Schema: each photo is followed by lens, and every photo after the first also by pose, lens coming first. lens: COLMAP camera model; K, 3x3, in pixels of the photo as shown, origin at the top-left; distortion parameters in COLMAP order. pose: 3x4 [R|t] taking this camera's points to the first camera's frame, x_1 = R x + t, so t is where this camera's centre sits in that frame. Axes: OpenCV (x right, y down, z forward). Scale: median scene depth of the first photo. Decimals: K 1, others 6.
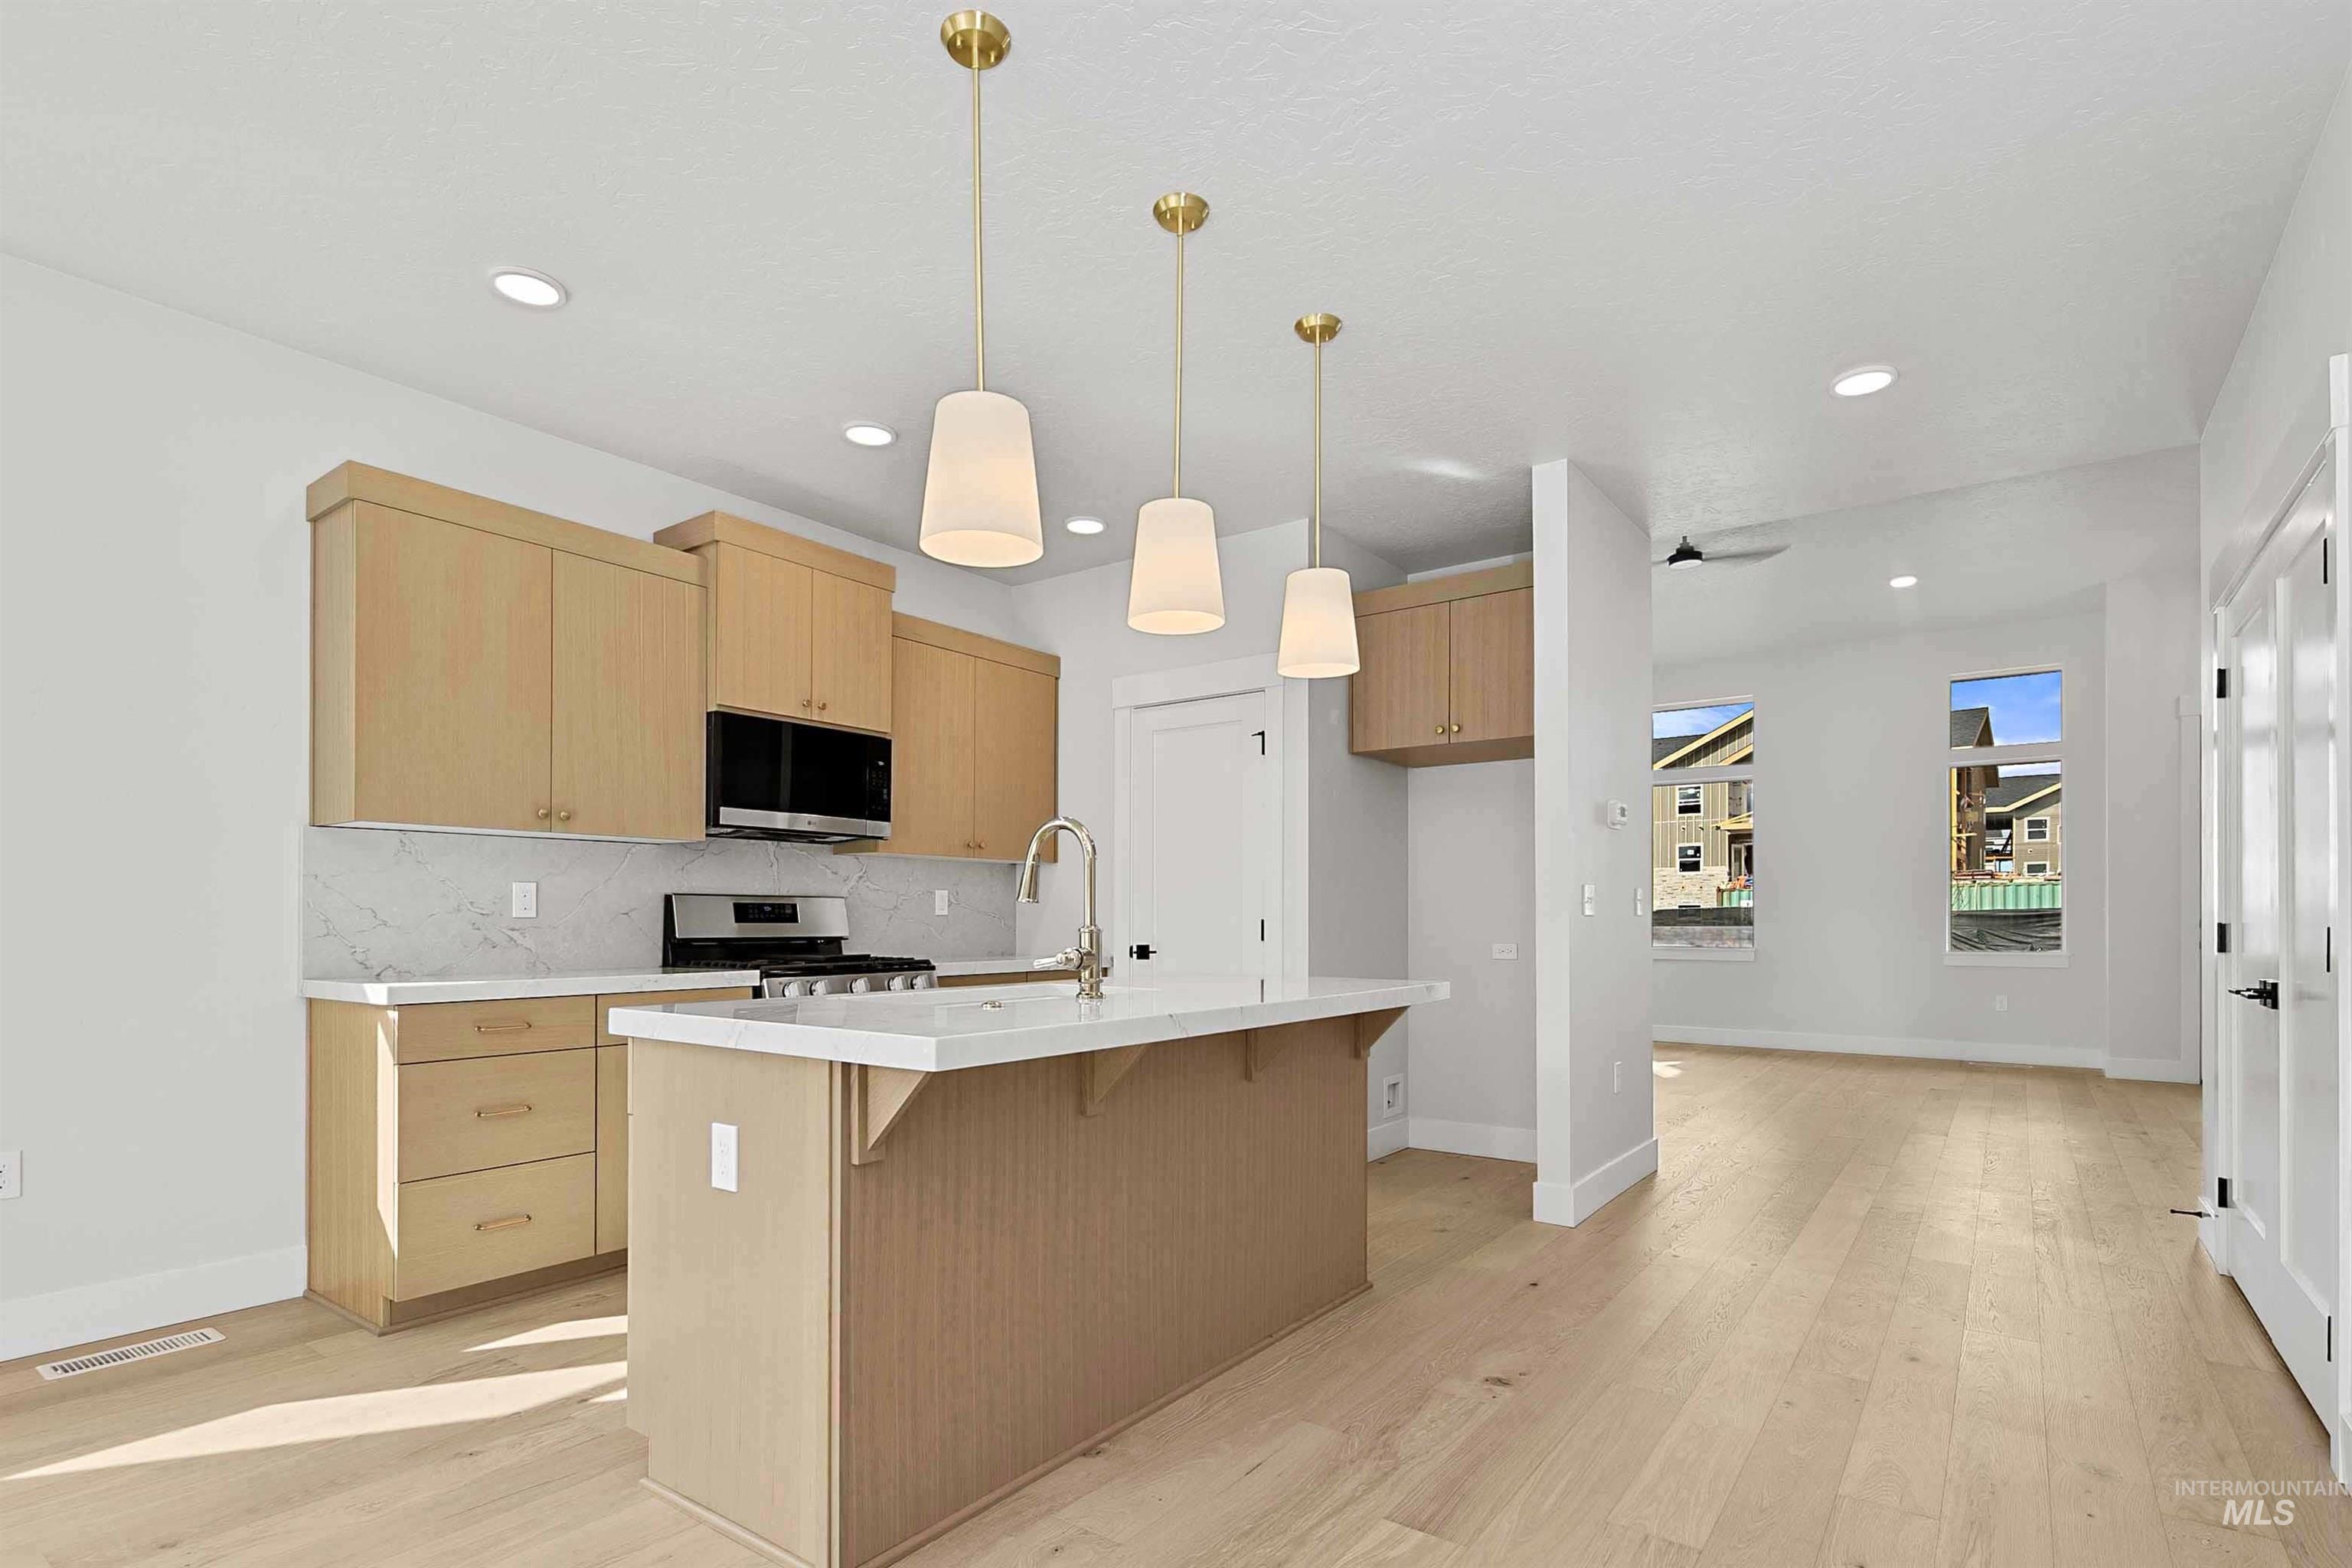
lens RADIAL K [[1145.1, 0, 1155.7], [0, 1145.1, 892.8], [0, 0, 1]] dist [0.016805, 0.000158]
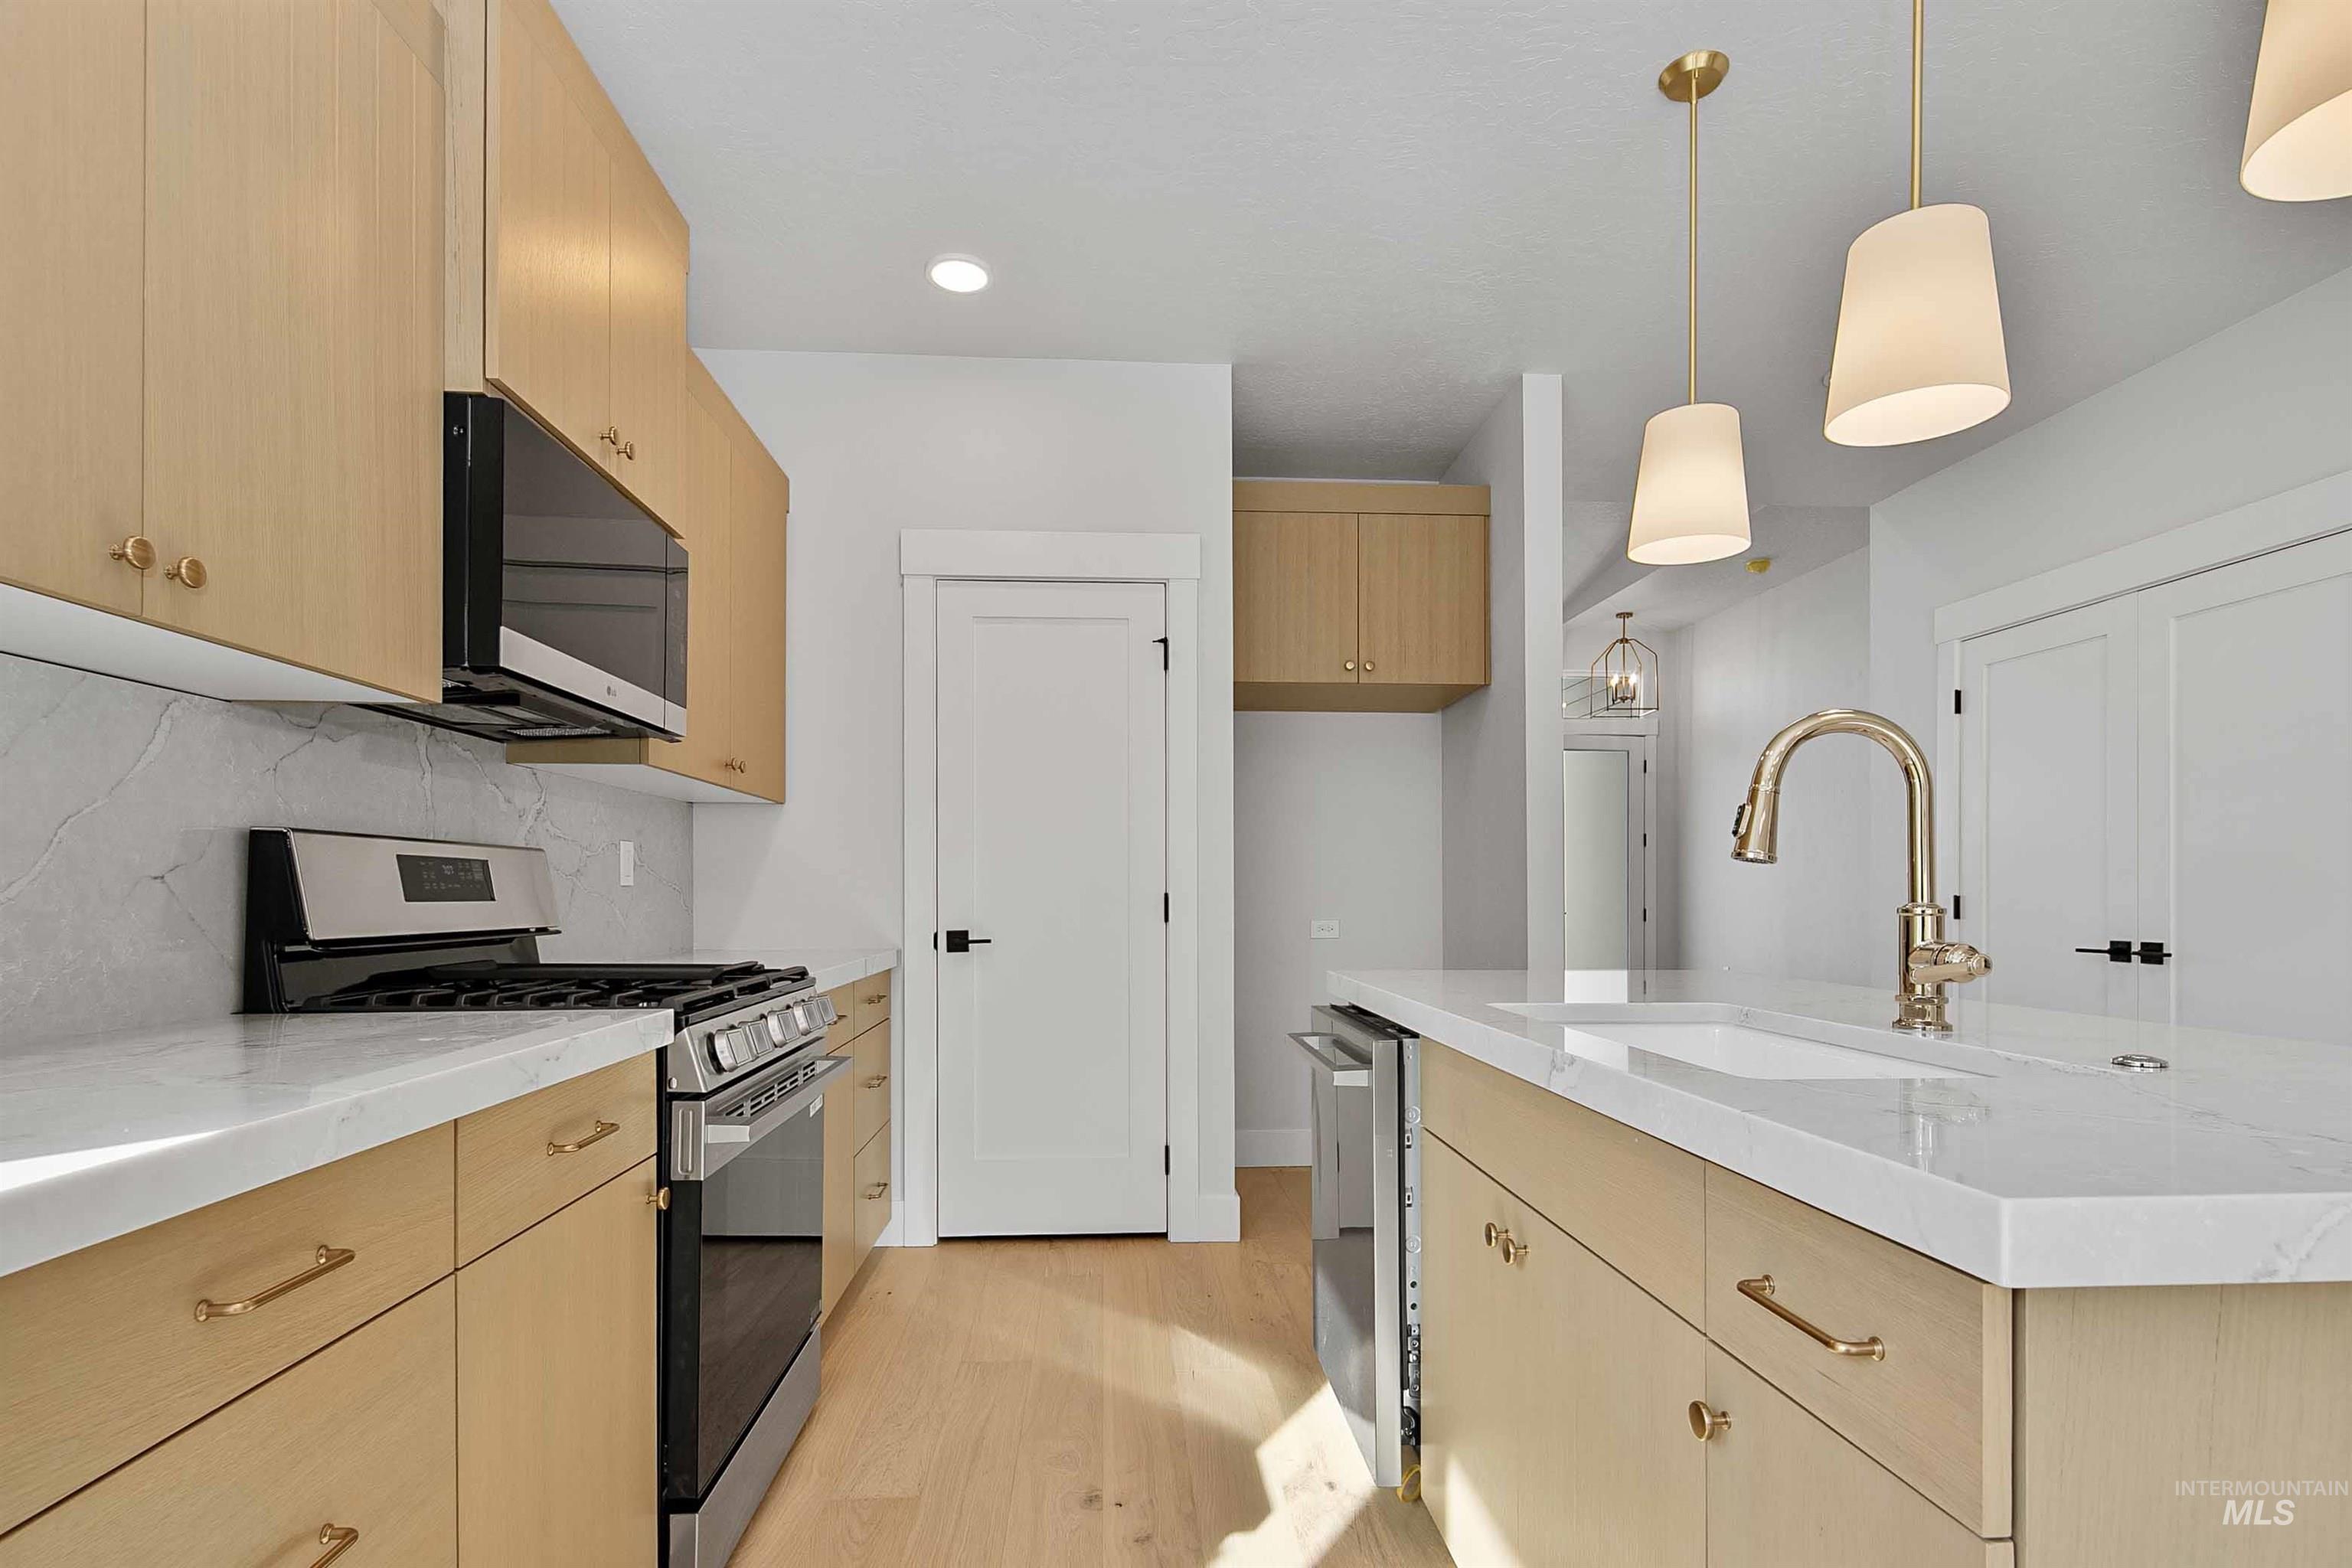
lens RADIAL K [[1145.1, 0, 1155.7], [0, 1145.1, 892.8], [0, 0, 1]] dist [0.016805, 0.000158]
pose [[0.765251, -0.000907, 0.643732, -0.406256], [-0.015253, 0.999693, 0.019542, 0.009480], [-0.643552, -0.024773, 0.765002, 0.455553]]
